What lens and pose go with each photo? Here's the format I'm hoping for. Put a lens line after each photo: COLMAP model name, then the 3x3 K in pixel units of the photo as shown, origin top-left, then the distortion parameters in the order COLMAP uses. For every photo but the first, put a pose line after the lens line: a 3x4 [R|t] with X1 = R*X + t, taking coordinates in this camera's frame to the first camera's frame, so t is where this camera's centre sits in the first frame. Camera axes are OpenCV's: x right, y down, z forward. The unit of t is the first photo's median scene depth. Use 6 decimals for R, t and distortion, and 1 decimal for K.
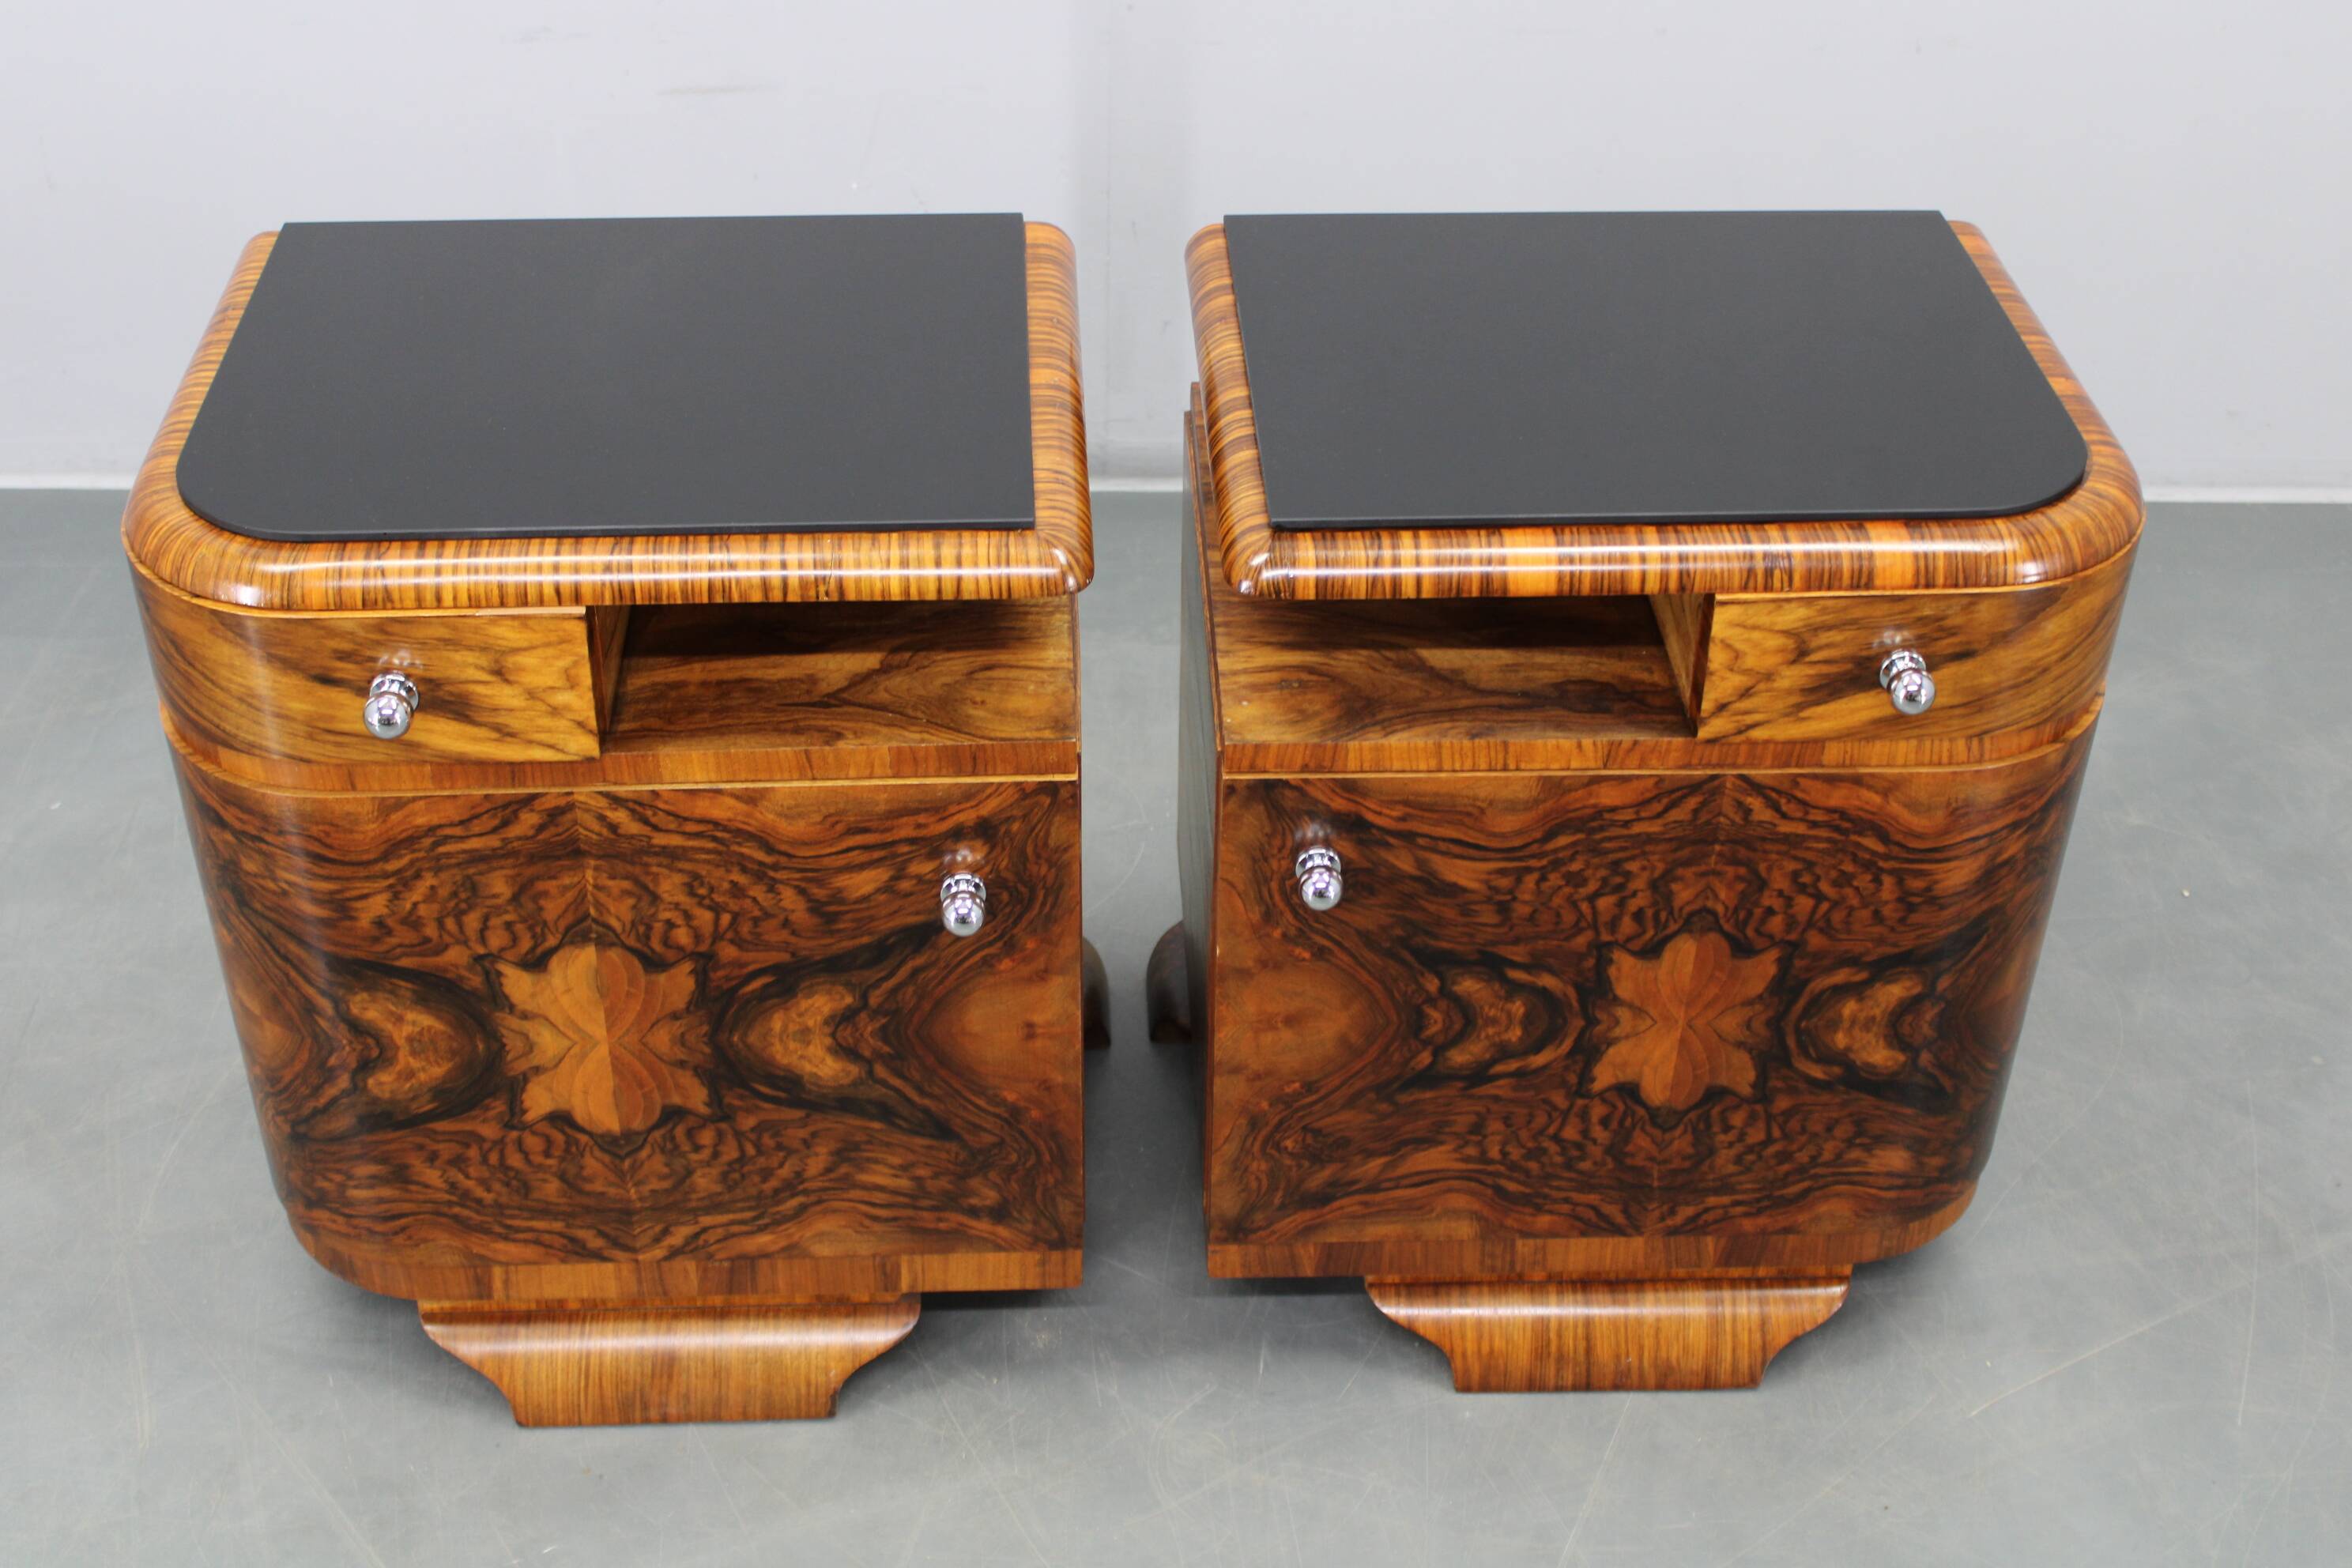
lens RADIAL K [[2848.0, 0, 1175.3], [0, 2848.0, 785.4], [0, 0, 1]] dist [-0.019504, -0.025470]
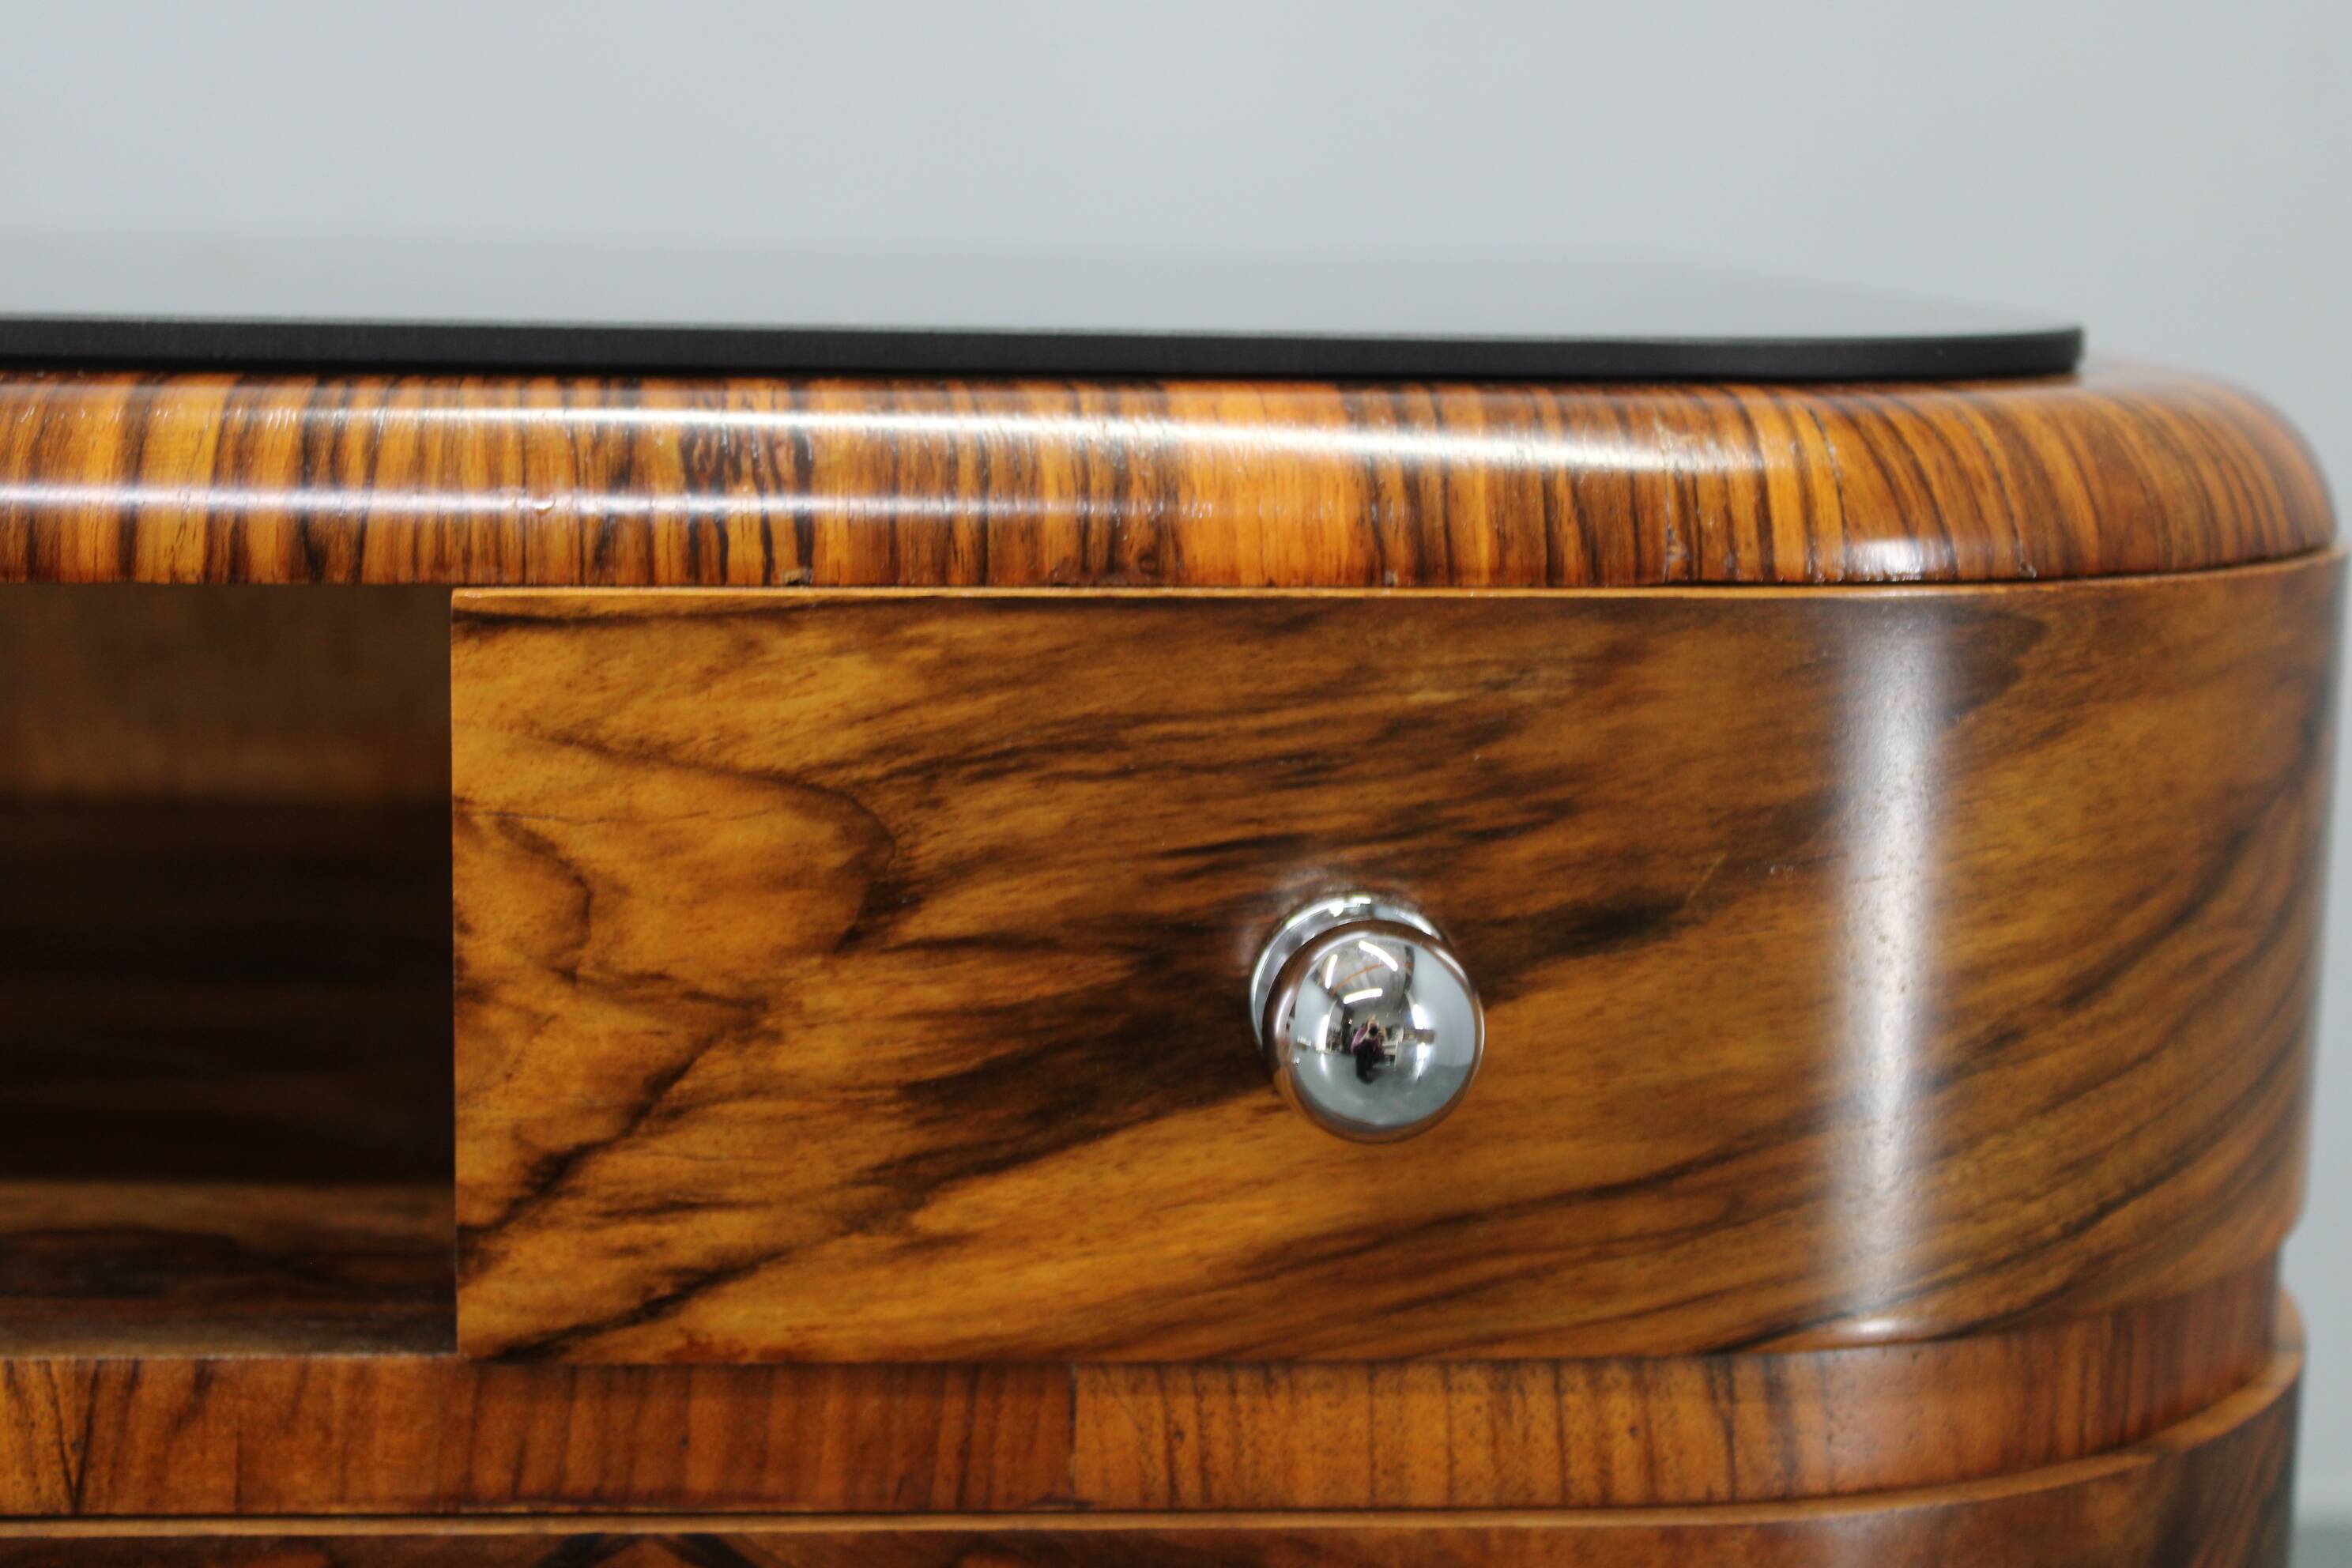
lens RADIAL K [[3743.2, 0, 1181.3], [0, 3743.2, 783.4], [0, 0, 1]] dist [-0.002233, 0.021350]
pose [[0.999660, -0.001009, 0.026042, 0.223444], [0.012498, 0.895412, -0.445064, 0.071833], [-0.022869, 0.445238, 0.895120, 0.696301]]
